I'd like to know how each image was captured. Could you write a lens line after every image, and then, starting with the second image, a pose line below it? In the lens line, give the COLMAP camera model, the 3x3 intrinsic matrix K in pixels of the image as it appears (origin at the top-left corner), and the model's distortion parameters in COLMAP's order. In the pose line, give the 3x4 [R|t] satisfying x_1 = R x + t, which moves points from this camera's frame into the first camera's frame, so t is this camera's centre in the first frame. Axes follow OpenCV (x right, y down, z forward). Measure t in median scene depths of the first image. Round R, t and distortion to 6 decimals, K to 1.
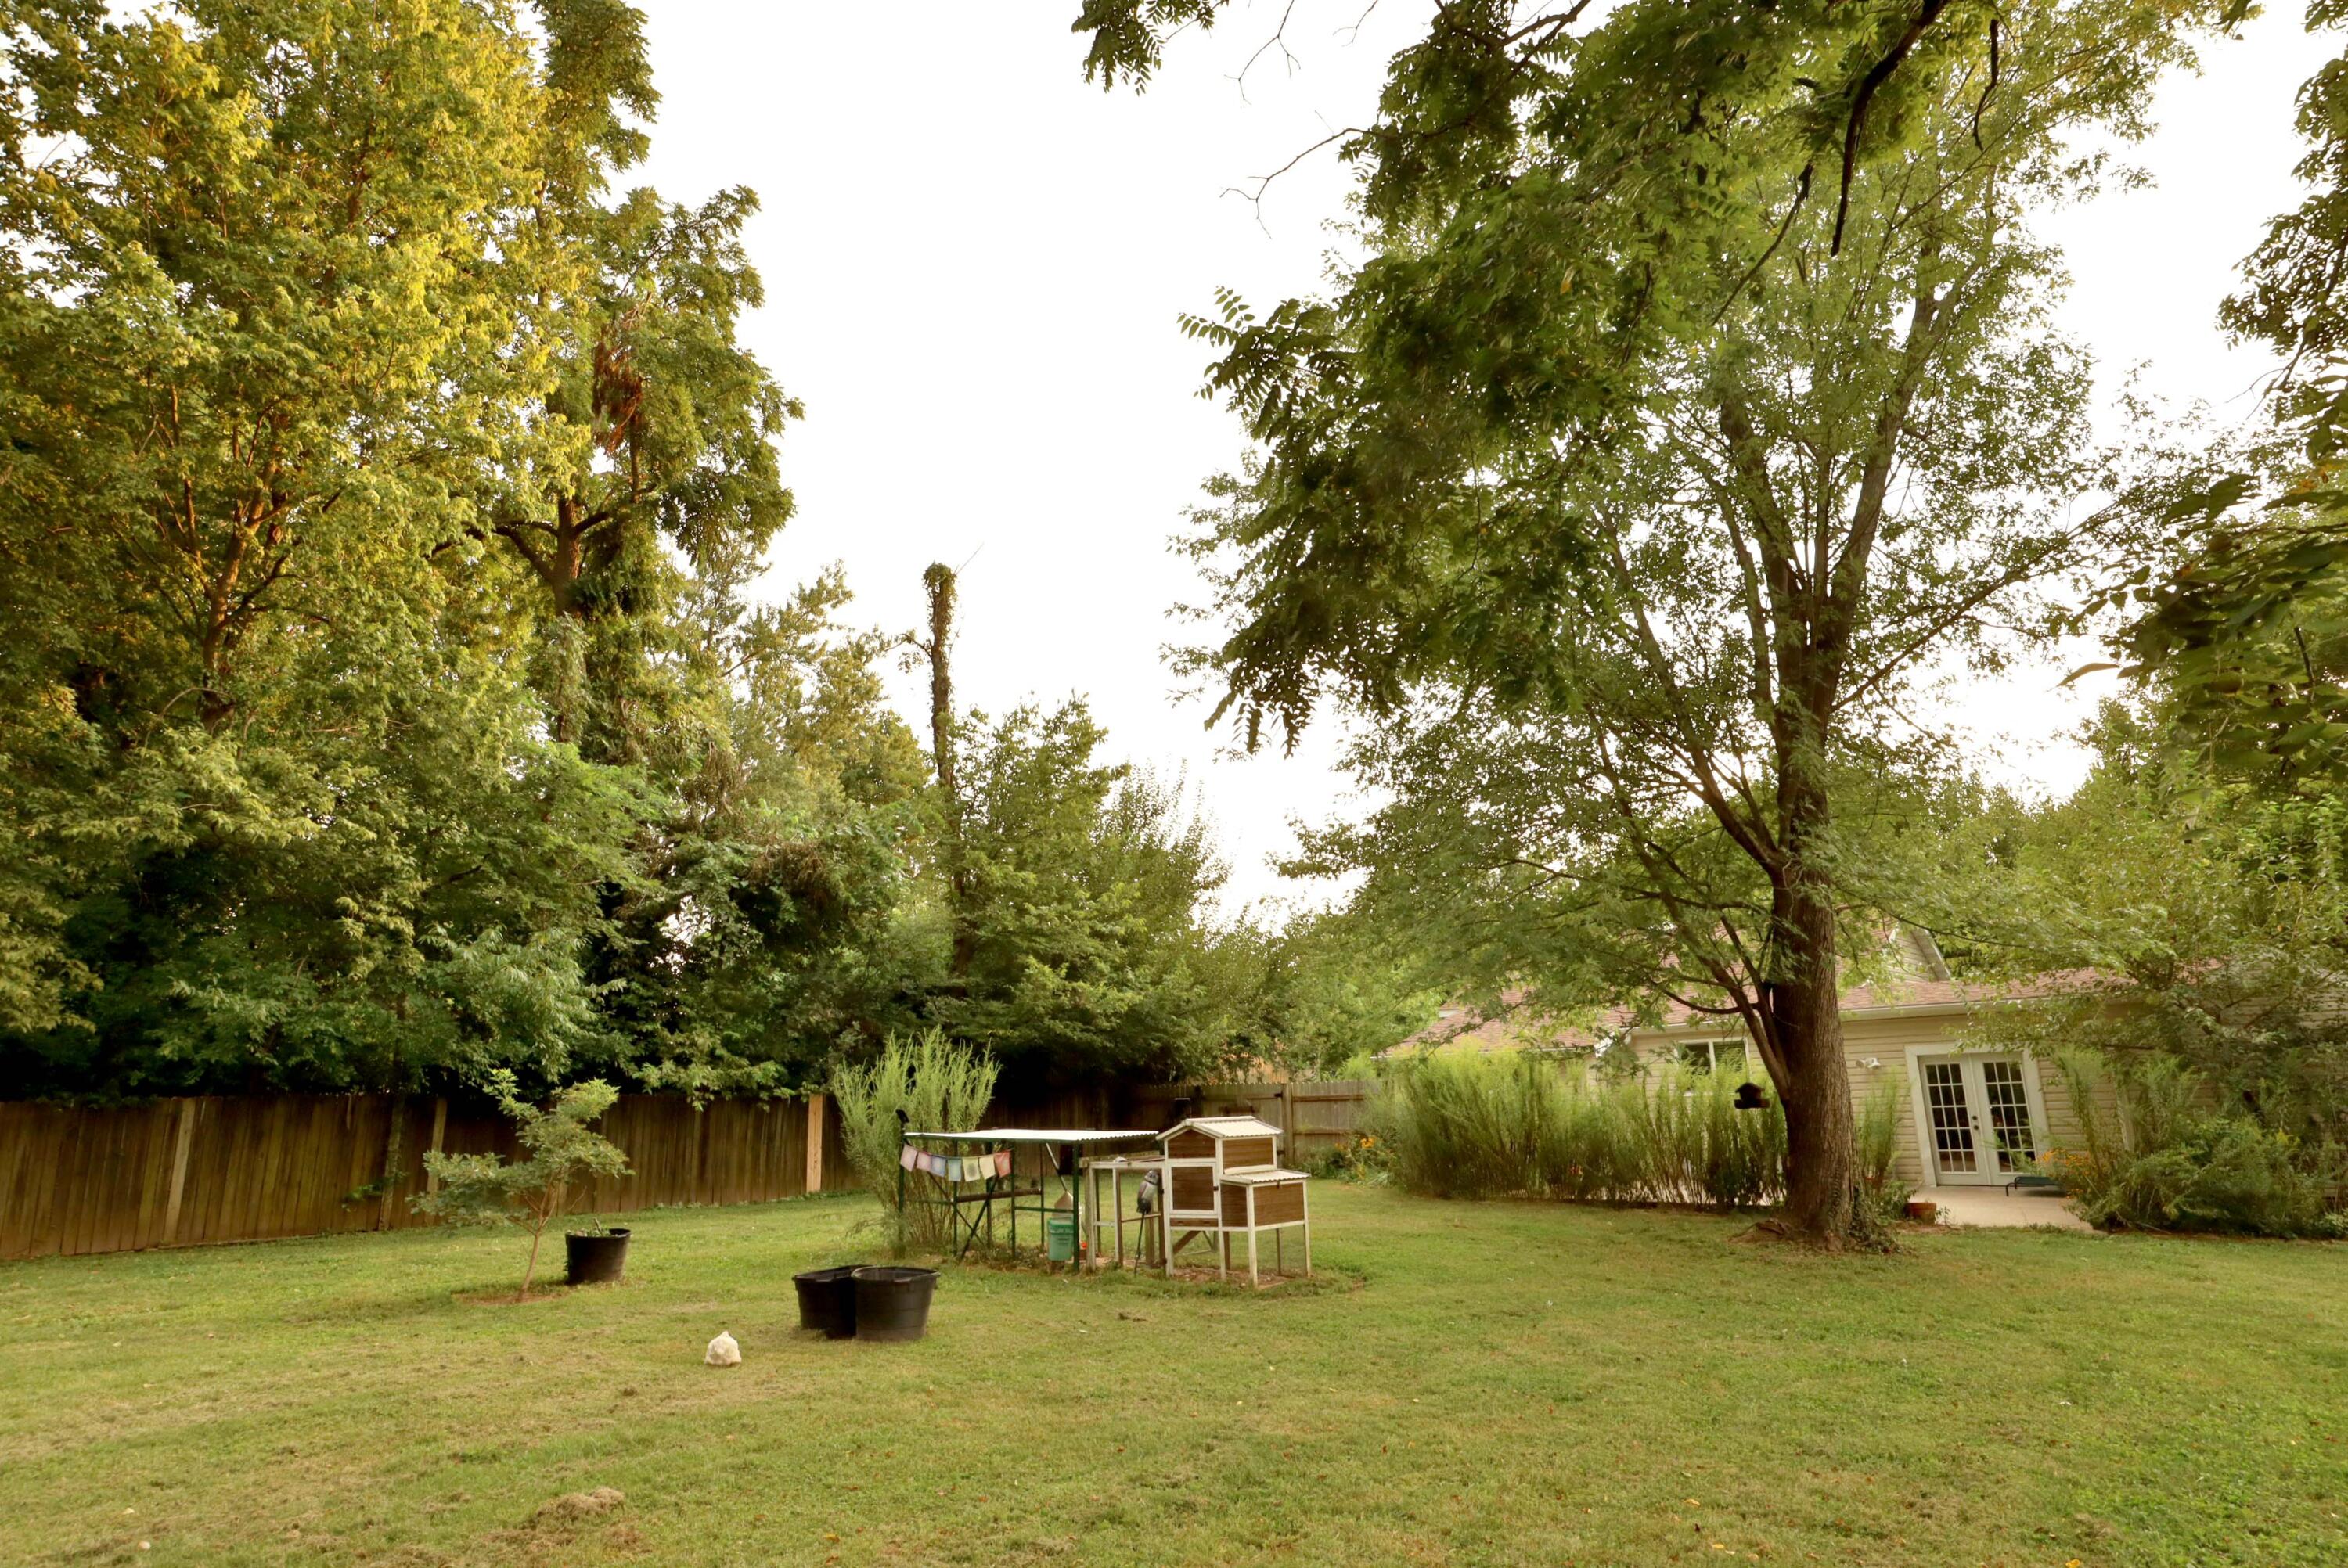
lens RADIAL K [[1342.3, 0, 1166.1], [0, 1342.3, 778.1], [0, 0, 1]] dist [-0.040738, 0.016404]
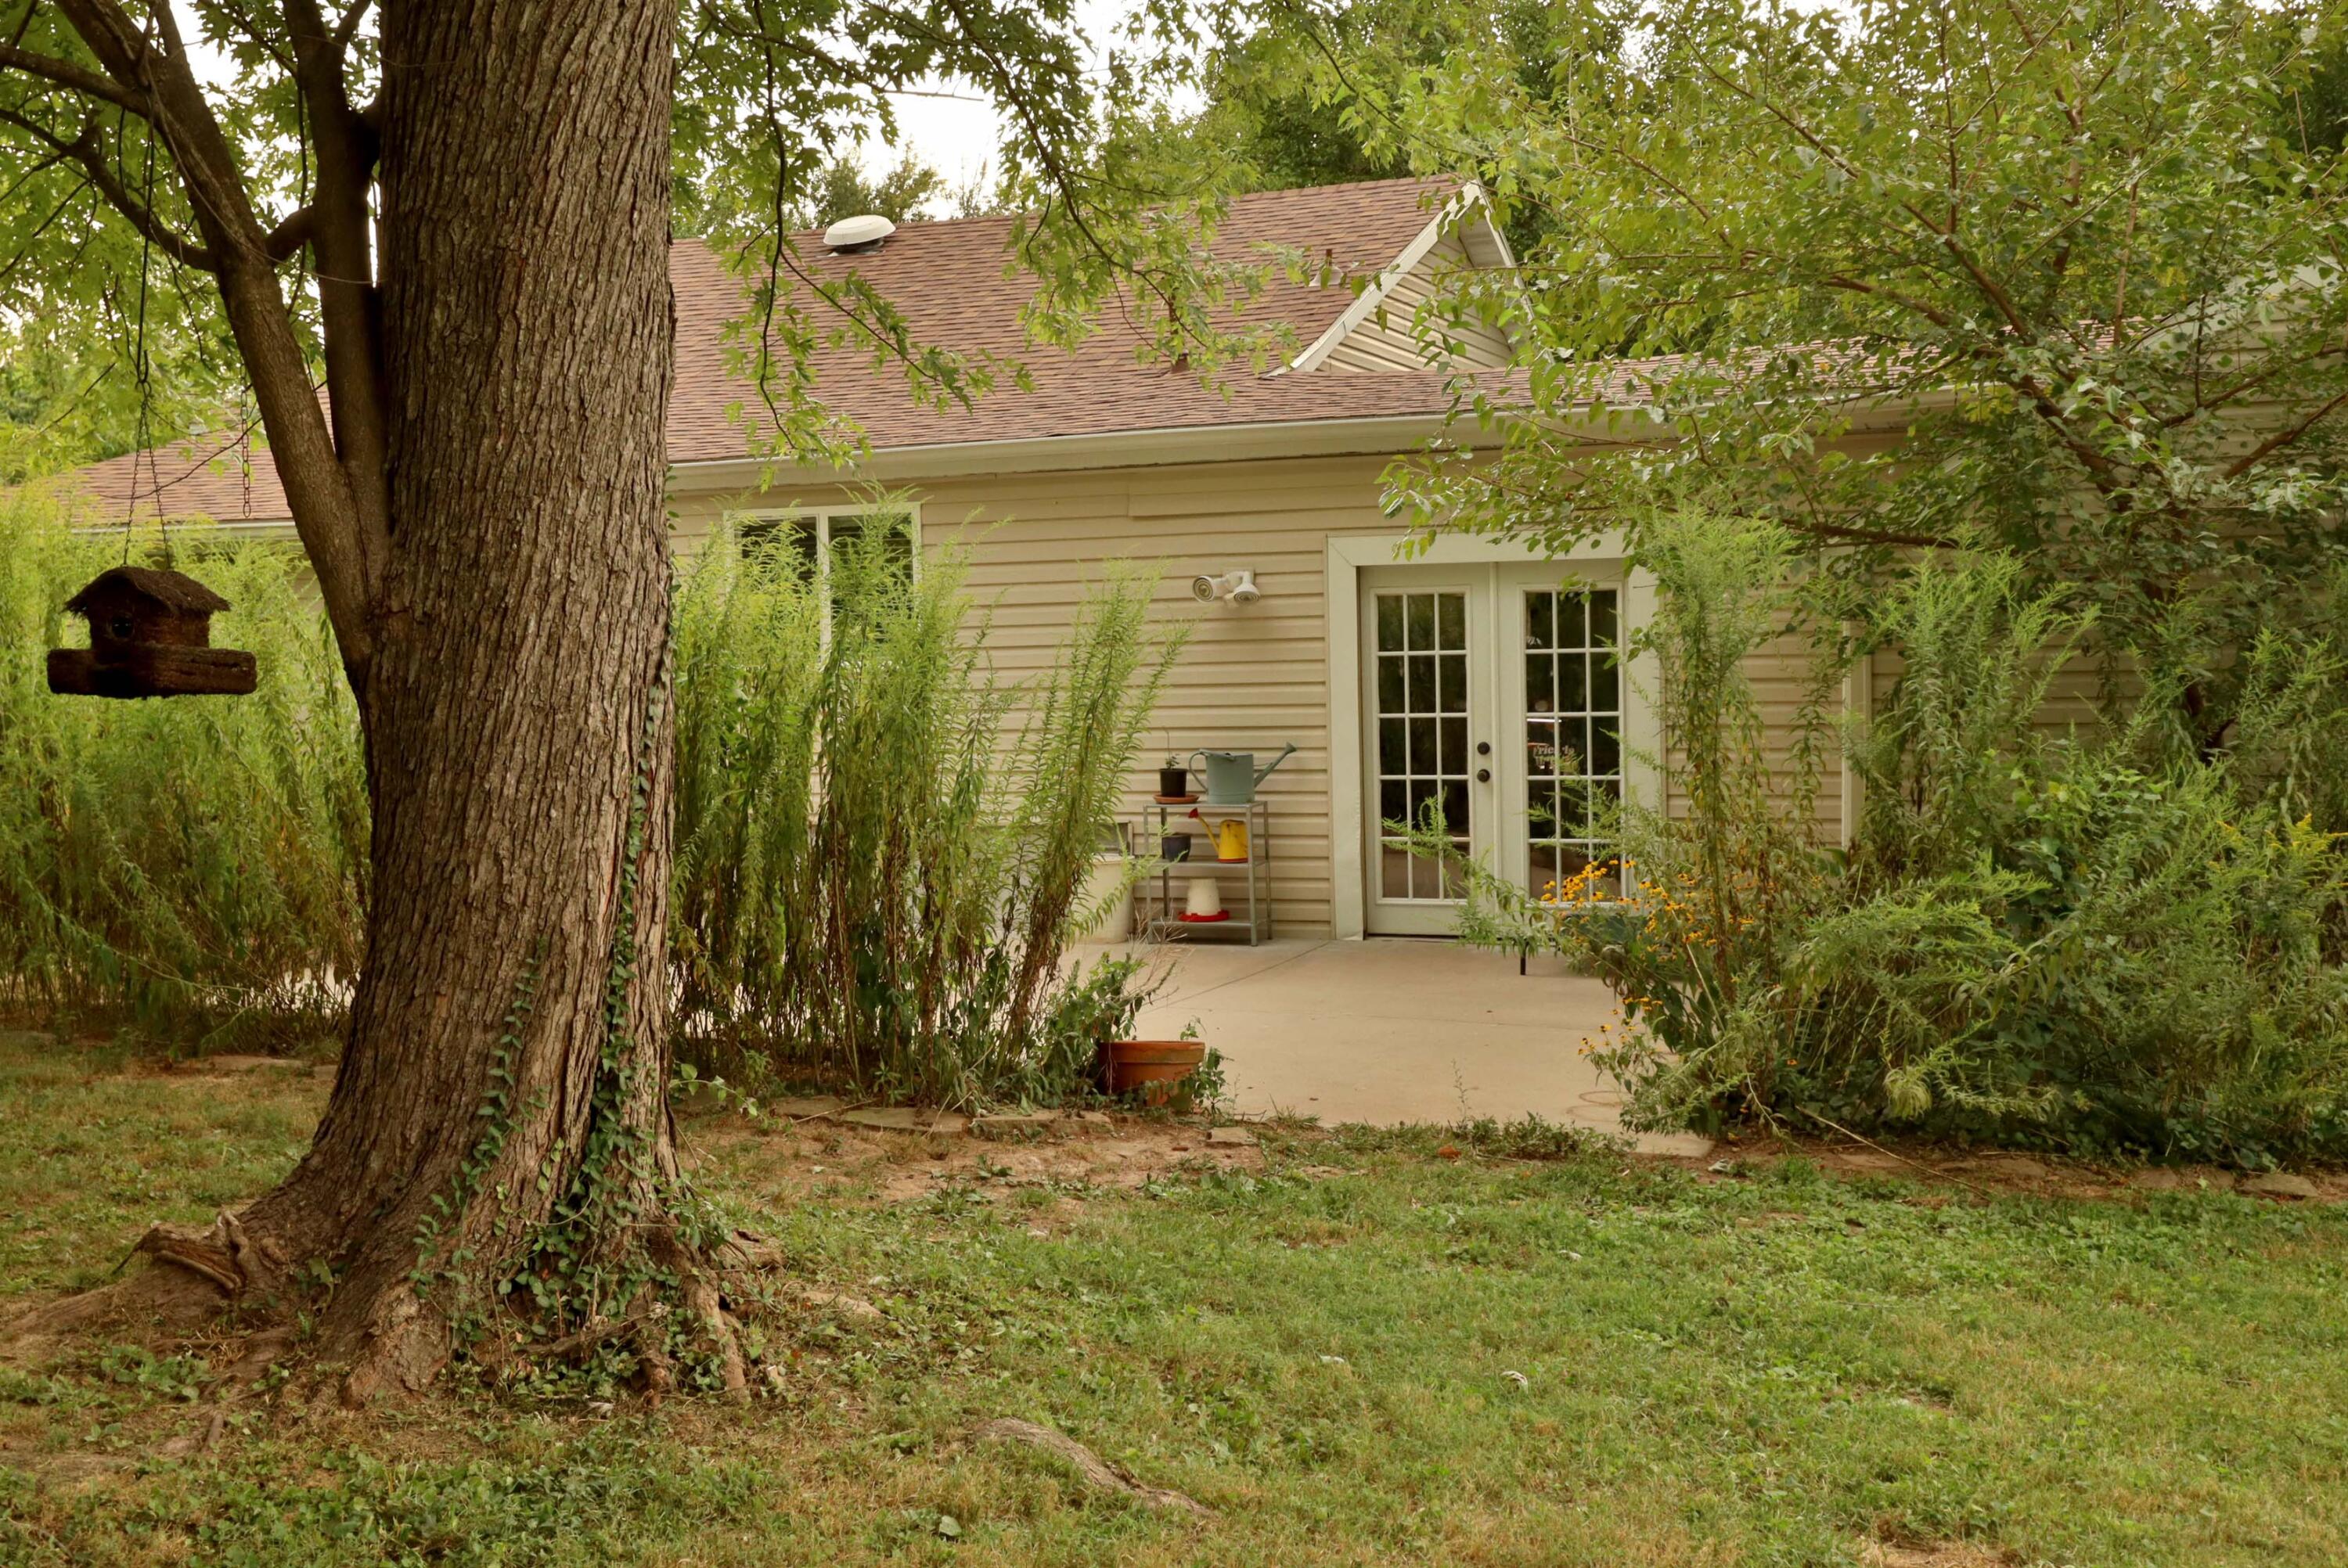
lens RADIAL K [[2537.8, 0, 1174.0], [0, 2537.8, 784.0], [0, 0, 1]] dist [-0.003024, 0.040926]
pose [[0.947605, 0.000762, 0.319444, 0.390086], [-0.085879, 0.963790, 0.252454, 0.127480], [-0.307684, -0.266660, 0.913358, 0.503666]]
